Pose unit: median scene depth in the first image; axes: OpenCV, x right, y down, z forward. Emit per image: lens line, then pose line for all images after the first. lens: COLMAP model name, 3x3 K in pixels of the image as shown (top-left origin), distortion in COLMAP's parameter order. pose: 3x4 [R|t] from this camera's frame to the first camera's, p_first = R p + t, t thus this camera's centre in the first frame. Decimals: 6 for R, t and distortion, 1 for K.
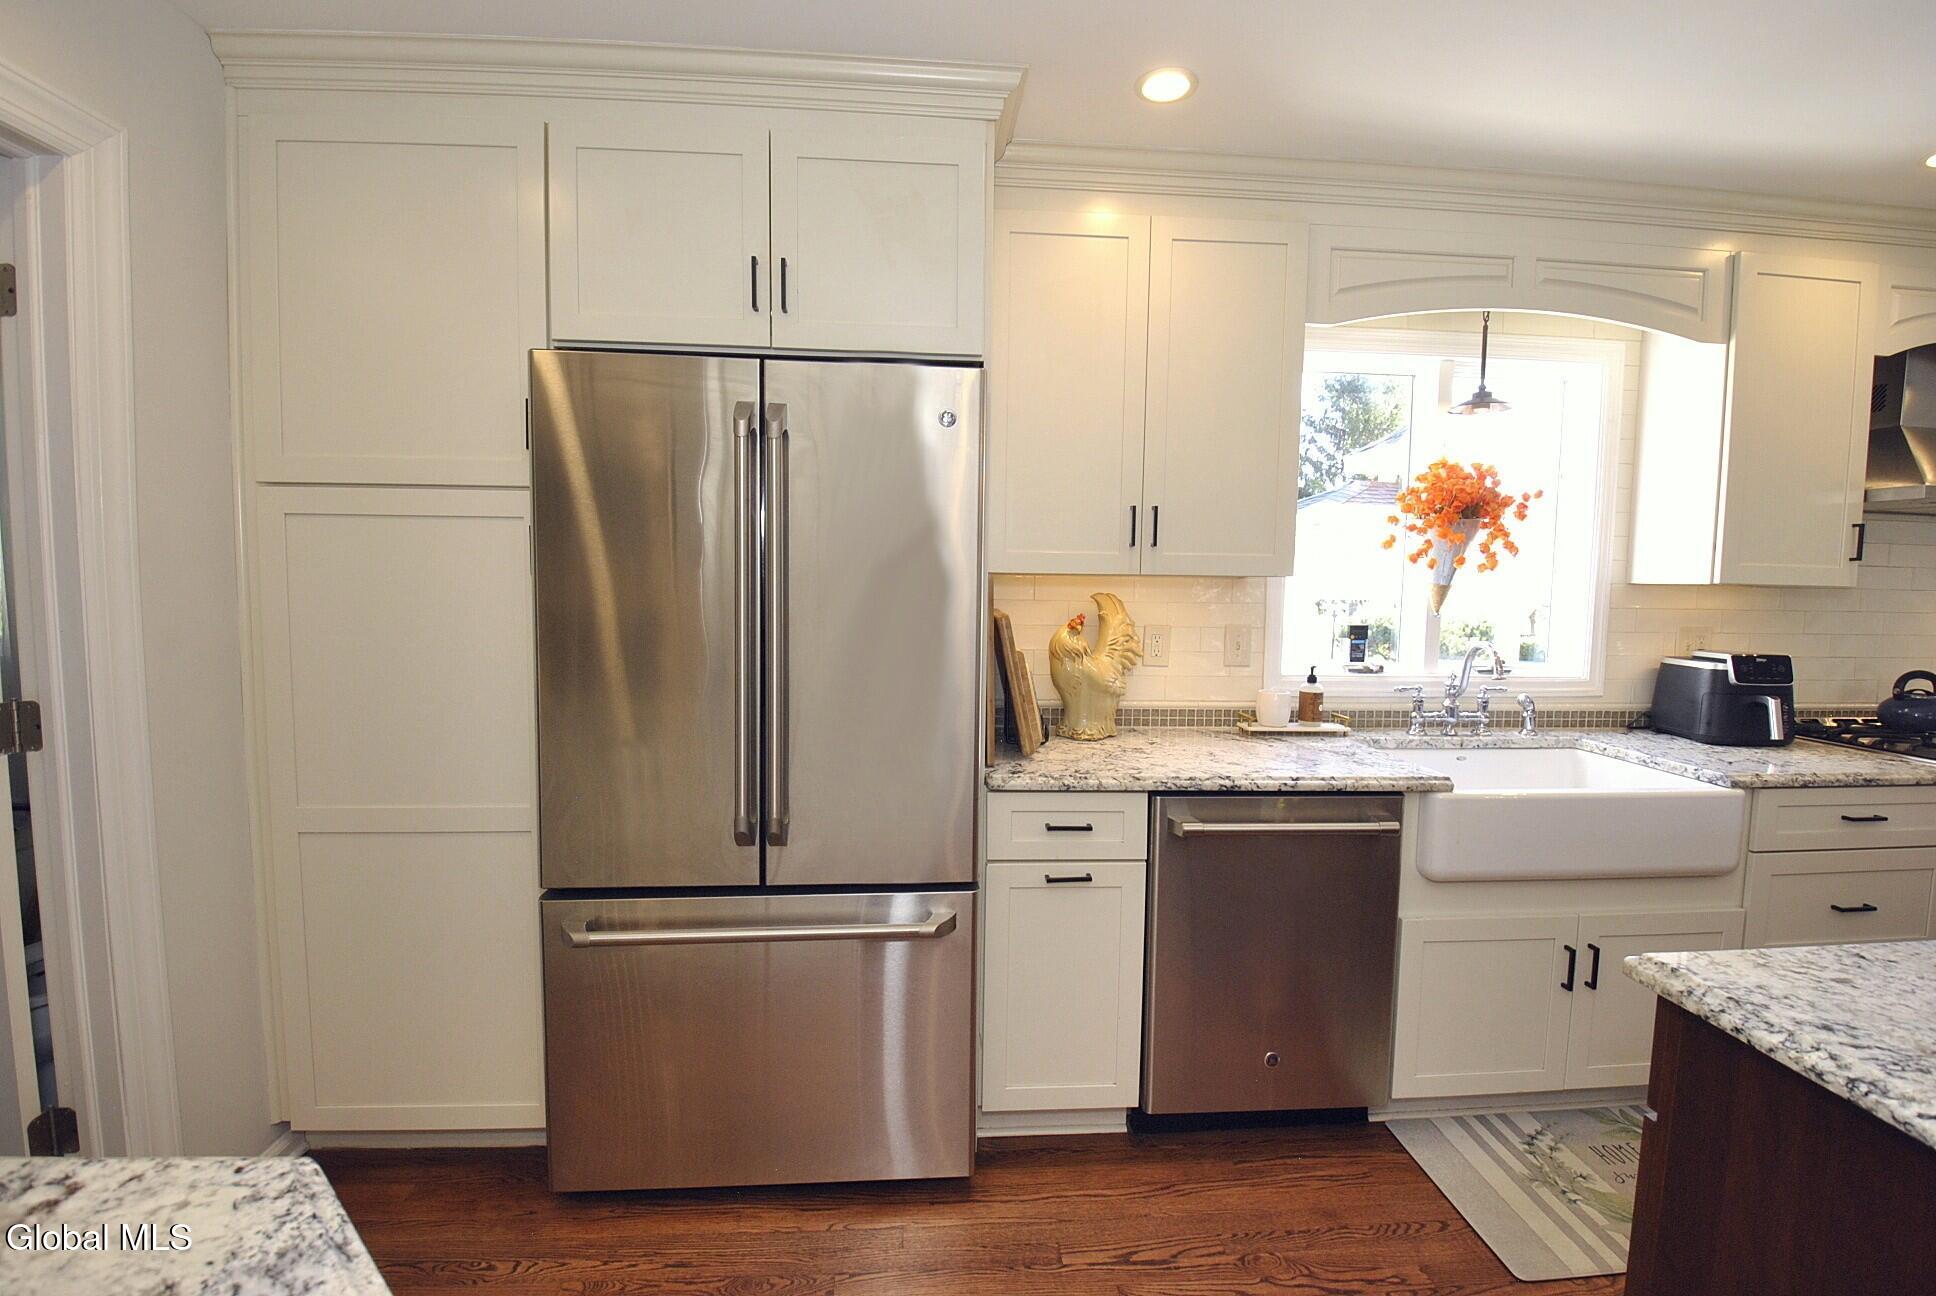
lens RADIAL K [[857.6, 0, 952.7], [0, 857.6, 636.3], [0, 0, 1]] dist [-0.007276, -0.006056]
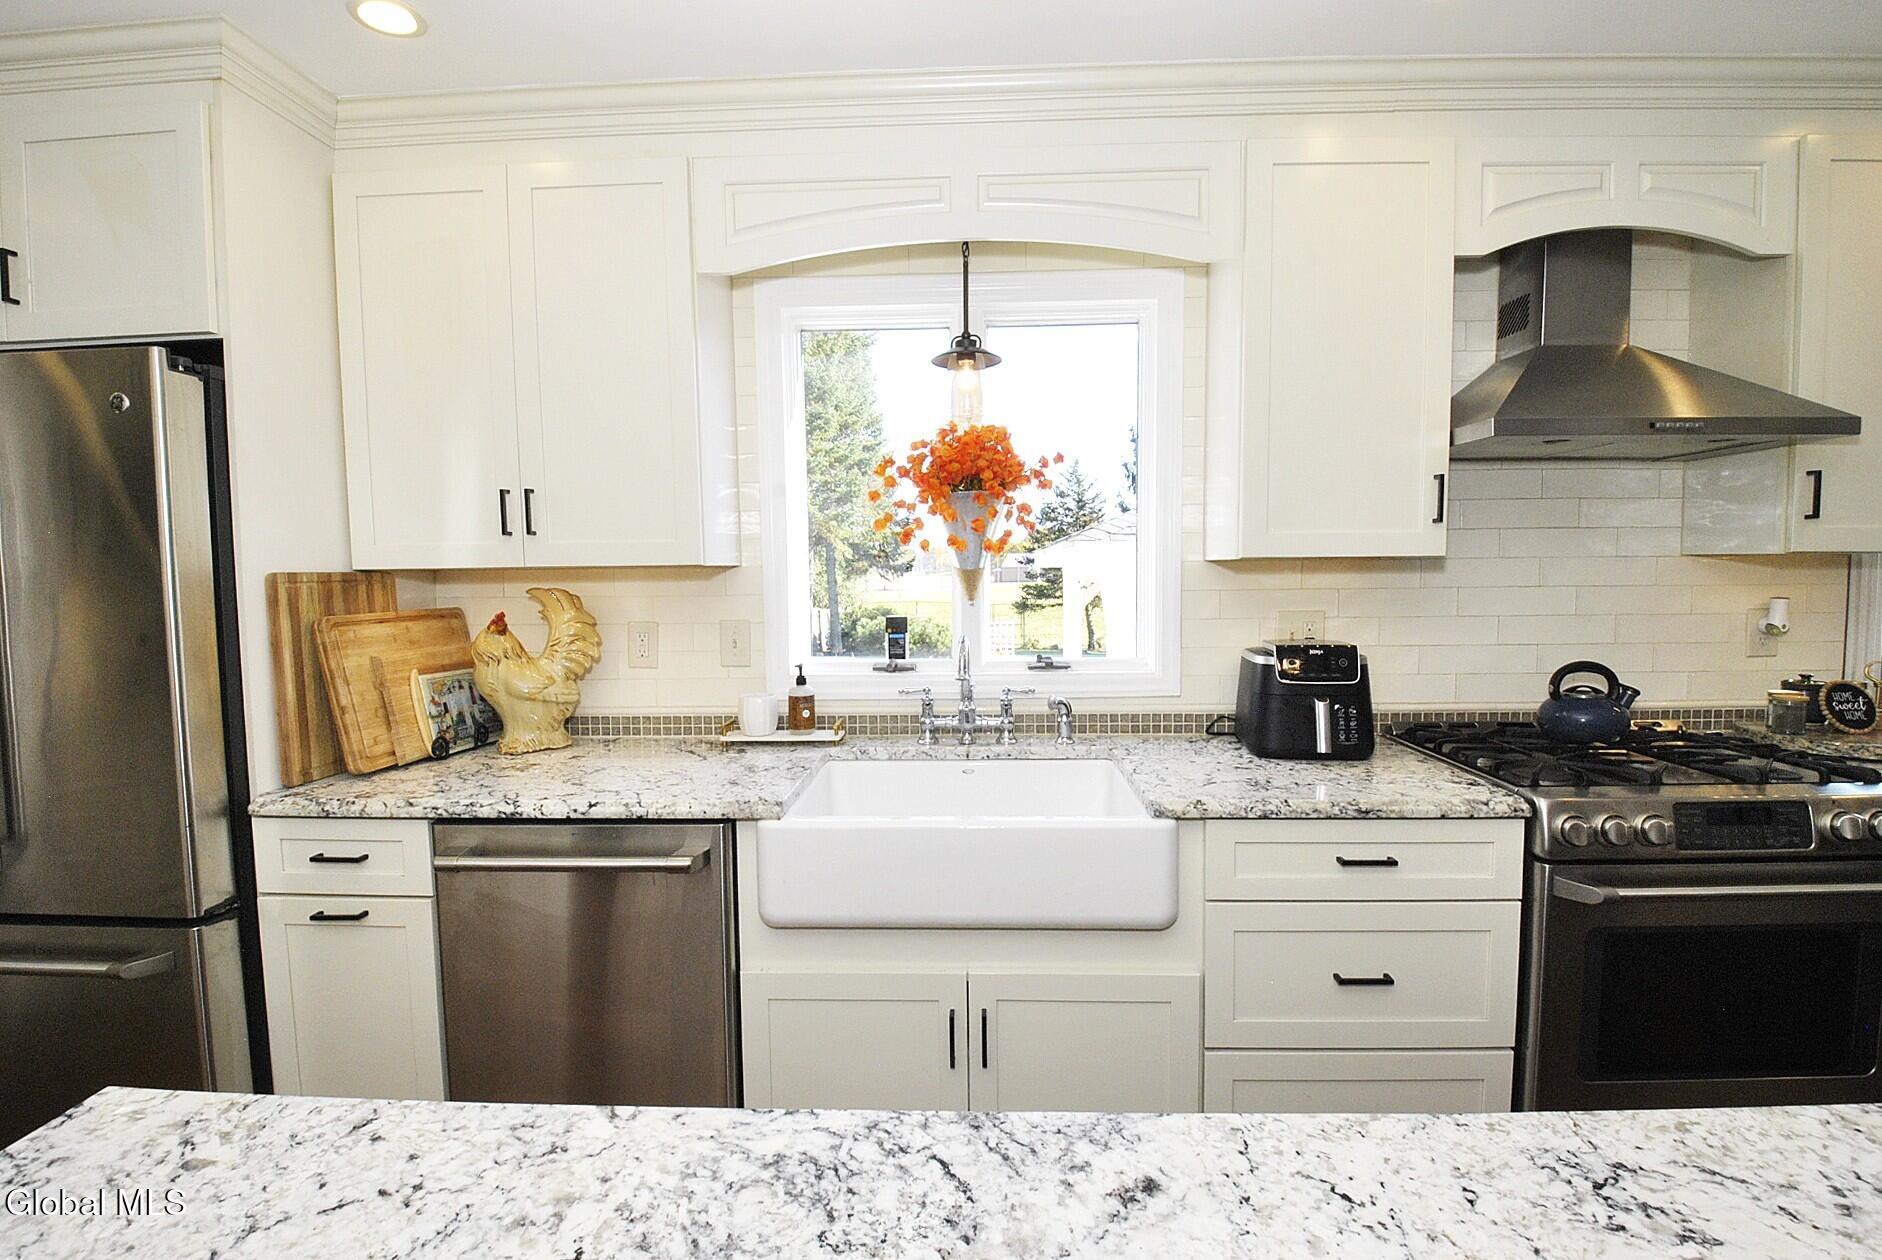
lens RADIAL K [[833.7, 0, 949.8], [0, 833.7, 633.0], [0, 0, 1]] dist [-0.007276, -0.006056]
pose [[0.993090, -0.021171, -0.115426, 0.715166], [0.019633, 0.999703, -0.014440, 0.014679], [0.115698, 0.012074, 0.993211, 0.192932]]
